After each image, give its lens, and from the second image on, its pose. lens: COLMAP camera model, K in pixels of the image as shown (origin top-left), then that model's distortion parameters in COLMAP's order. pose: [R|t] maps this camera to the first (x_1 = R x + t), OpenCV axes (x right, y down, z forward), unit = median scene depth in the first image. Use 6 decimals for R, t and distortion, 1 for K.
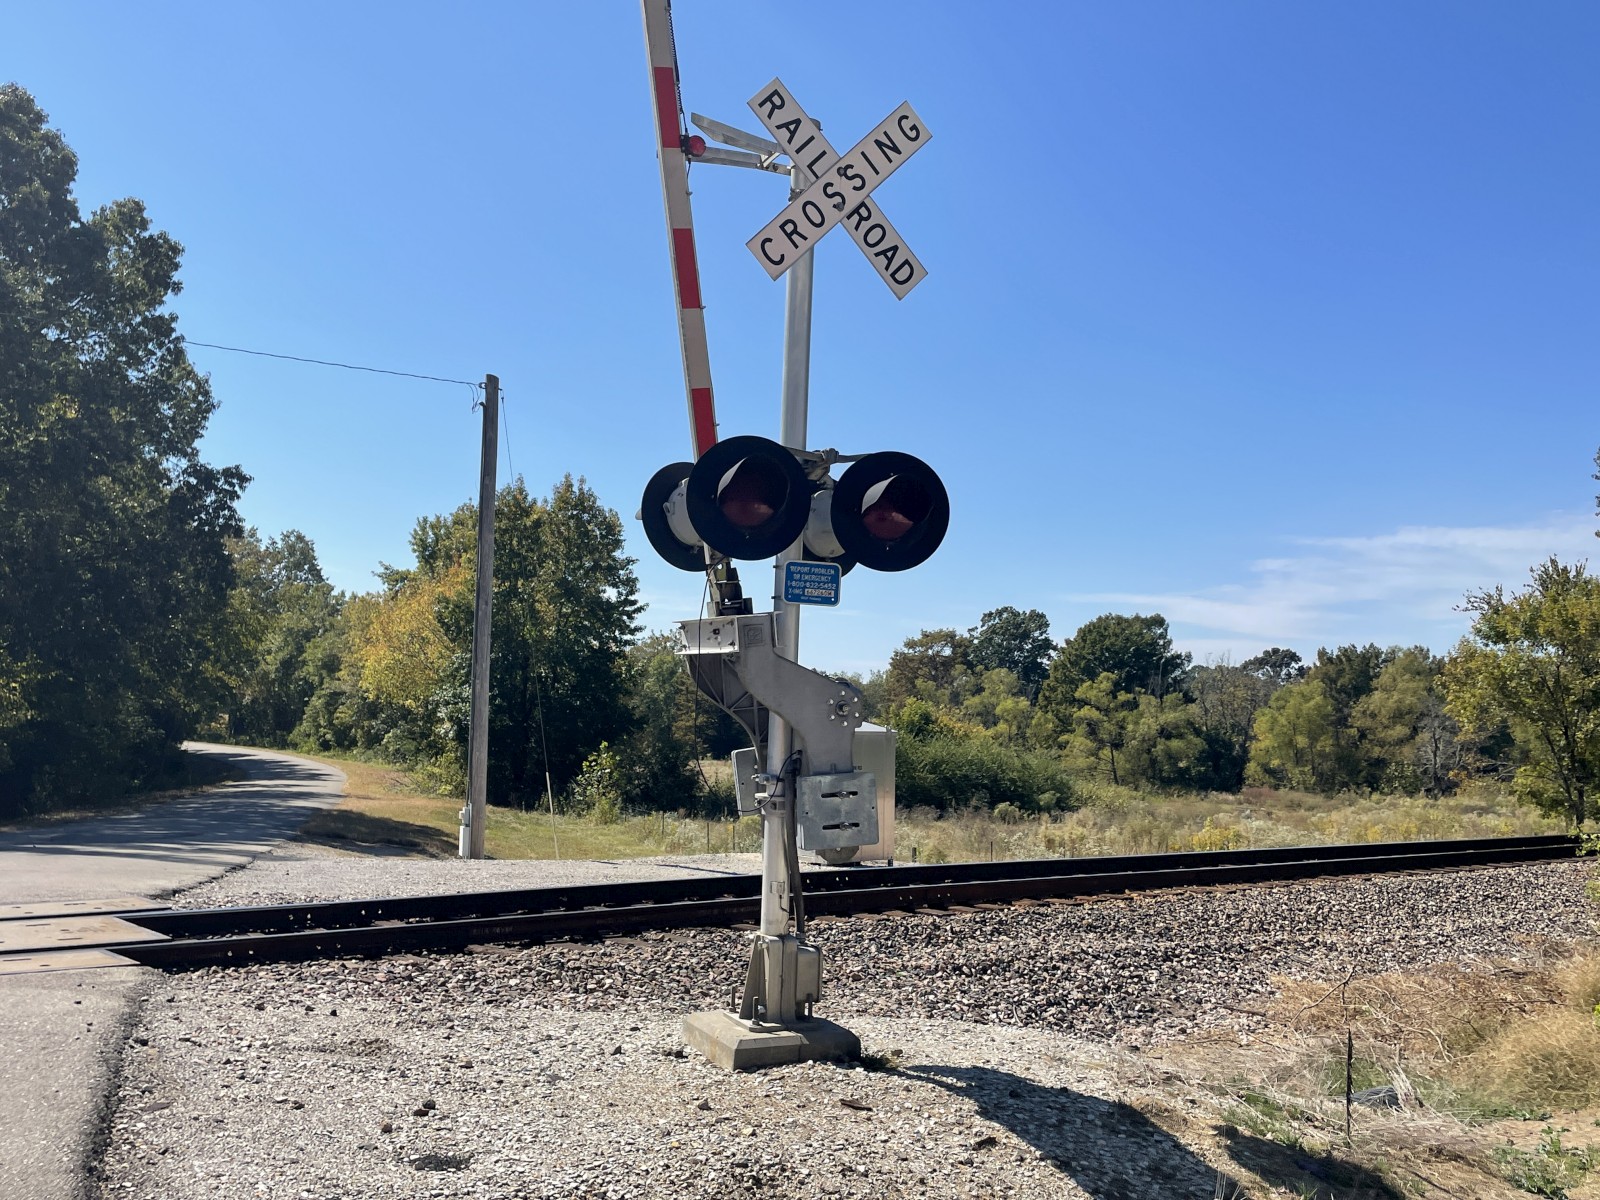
lens RADIAL K [[1447.2, 0, 768.4], [0, 1447.2, 591.5], [0, 0, 1]] dist [0.119689, -0.167392]
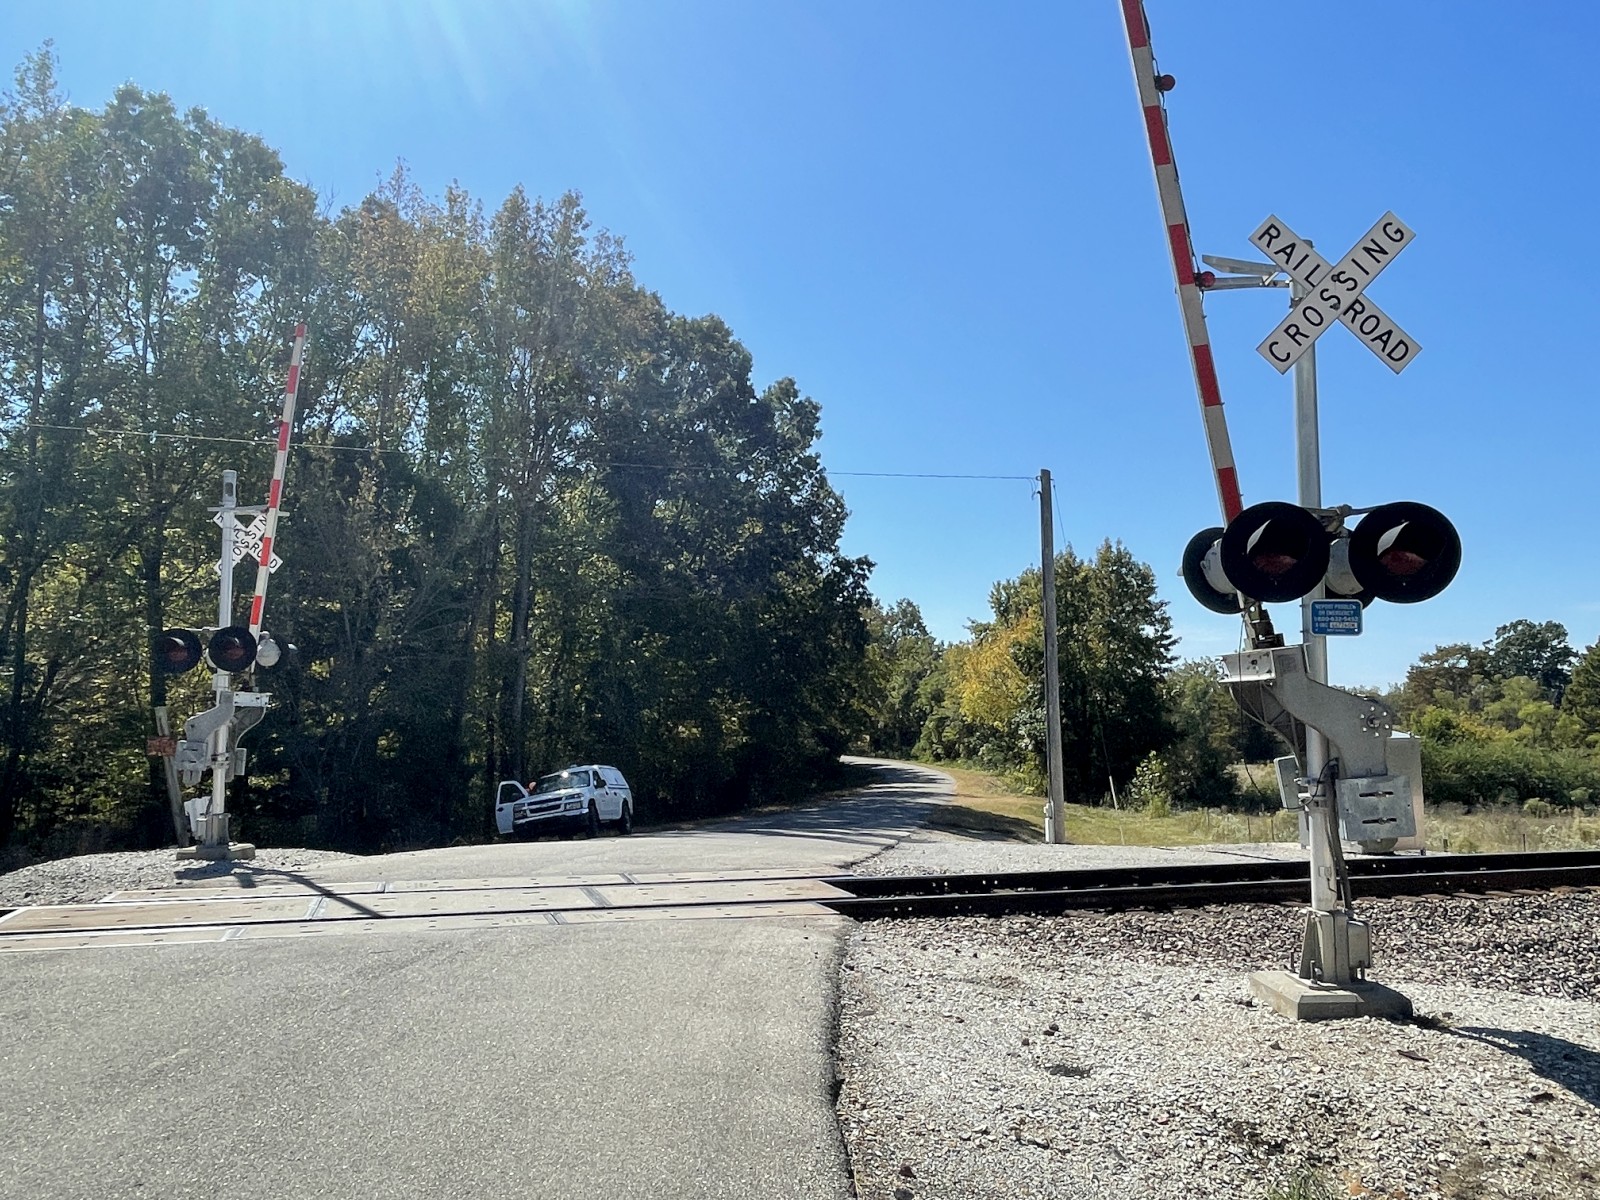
lens RADIAL K [[1132.7, 0, 810.6], [0, 1132.7, 600.3], [0, 0, 1]] dist [0.001220, -0.003495]
pose [[0.920261, -0.072157, -0.384596, -0.004940], [0.060310, 0.997262, -0.042792, -0.003594], [0.386630, 0.016185, 0.922093, -0.019821]]
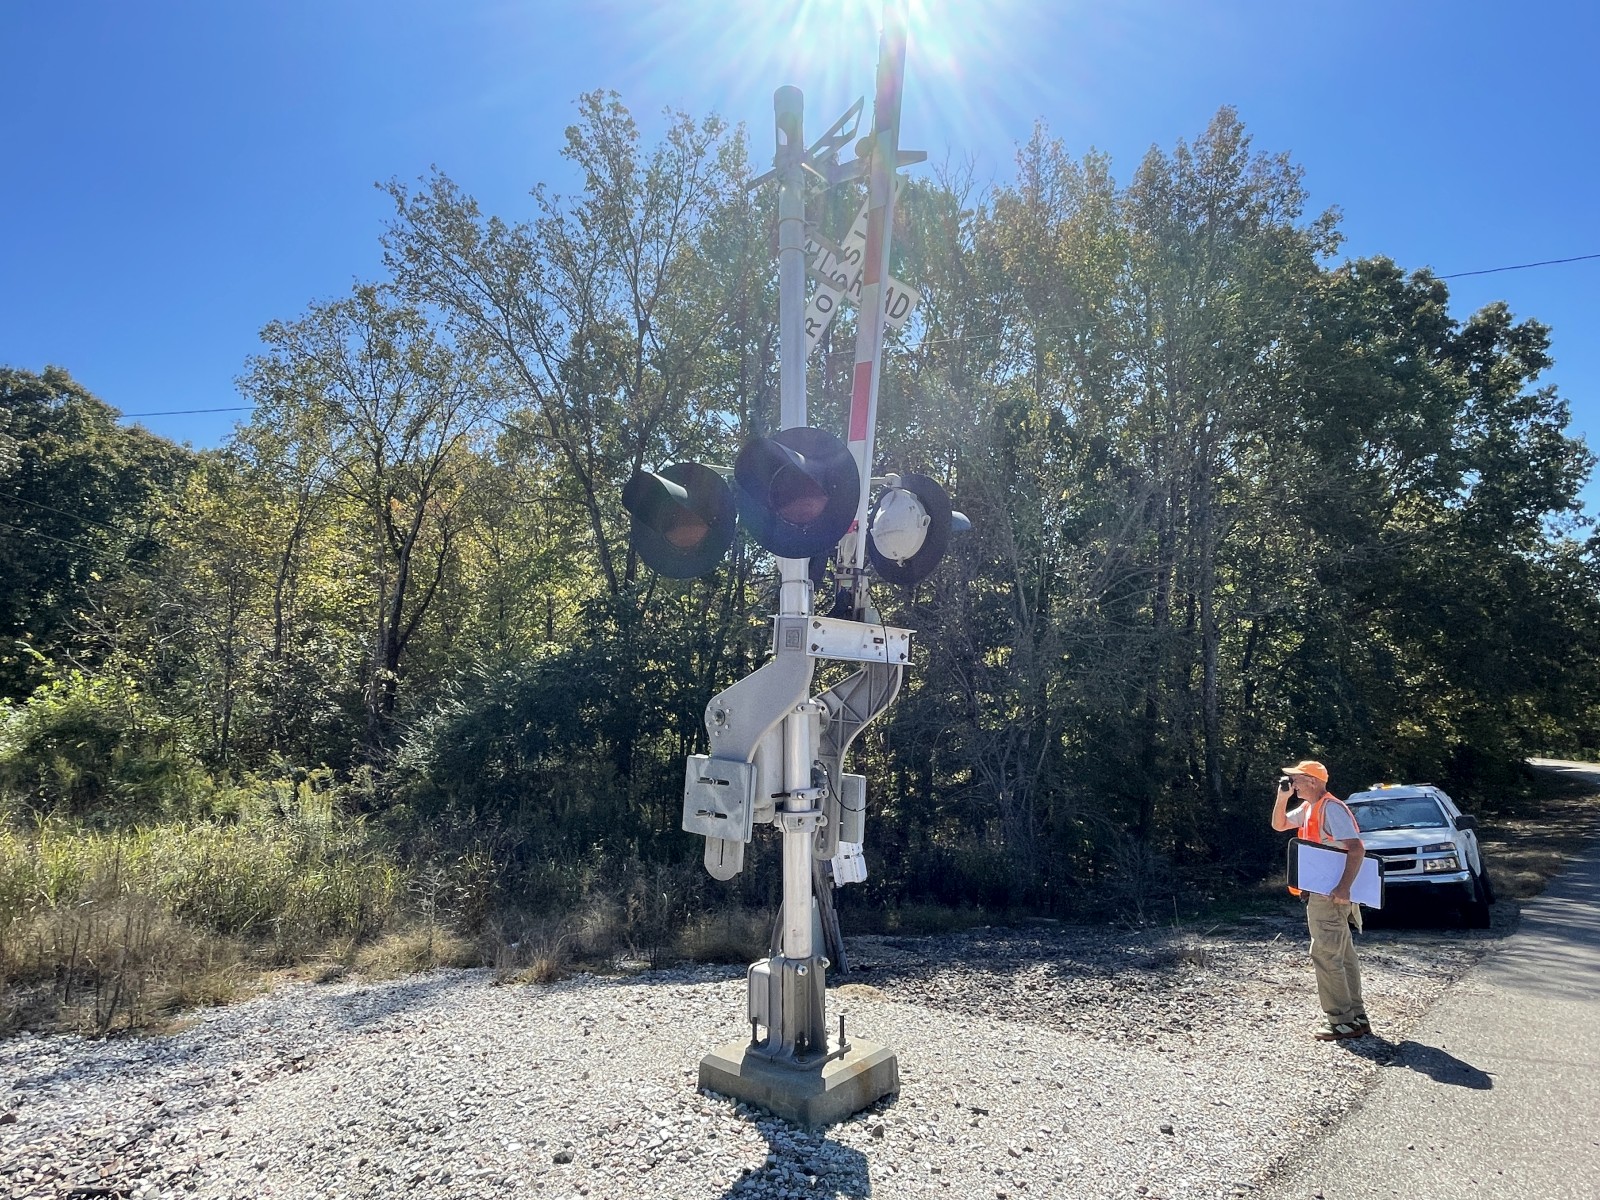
lens RADIAL K [[863.5, 0, 809.0], [0, 863.5, 598.2], [0, 0, 1]] dist [-0.002715, -0.000077]
pose [[0.532376, -0.140595, -0.834751, -0.592160], [0.078742, 0.990060, -0.116534, 0.026205], [0.842838, -0.003690, 0.538155, 0.518200]]
